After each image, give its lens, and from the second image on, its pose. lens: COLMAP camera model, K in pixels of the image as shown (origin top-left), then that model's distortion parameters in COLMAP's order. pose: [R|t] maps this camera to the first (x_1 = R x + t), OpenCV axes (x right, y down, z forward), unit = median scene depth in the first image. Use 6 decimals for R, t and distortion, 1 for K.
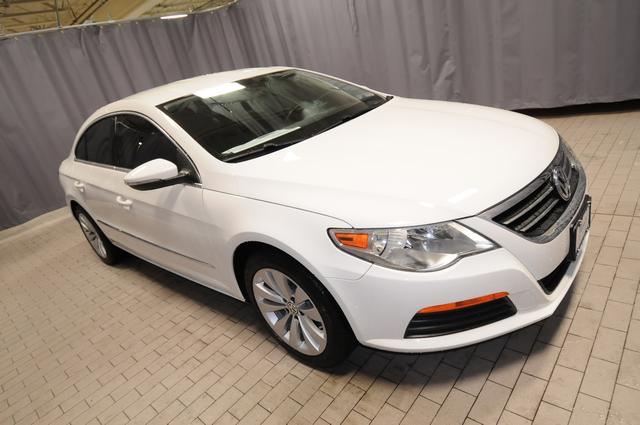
lens RADIAL K [[385.3, 0, 320.0], [0, 385.3, 212.5], [0, 0, 1]] dist [-0.004433, -0.002130]
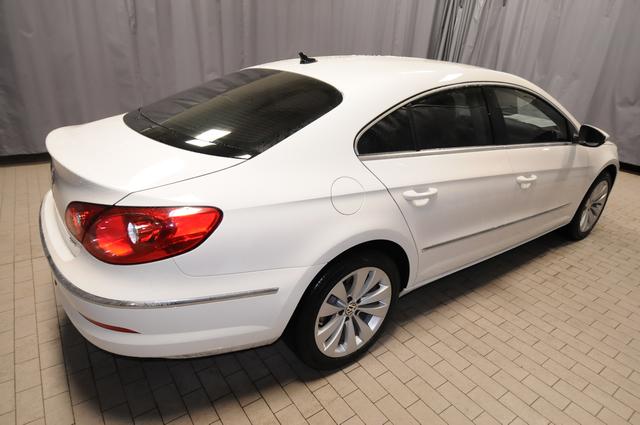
lens RADIAL K [[385.3, 0, 320.0], [0, 385.3, 212.5], [0, 0, 1]] dist [-0.004433, -0.002130]
pose [[0.190113, -0.147011, 0.970693, -1.285897], [0.264136, 0.959928, 0.093649, -0.152237], [-0.945563, 0.238591, 0.221326, 1.086941]]
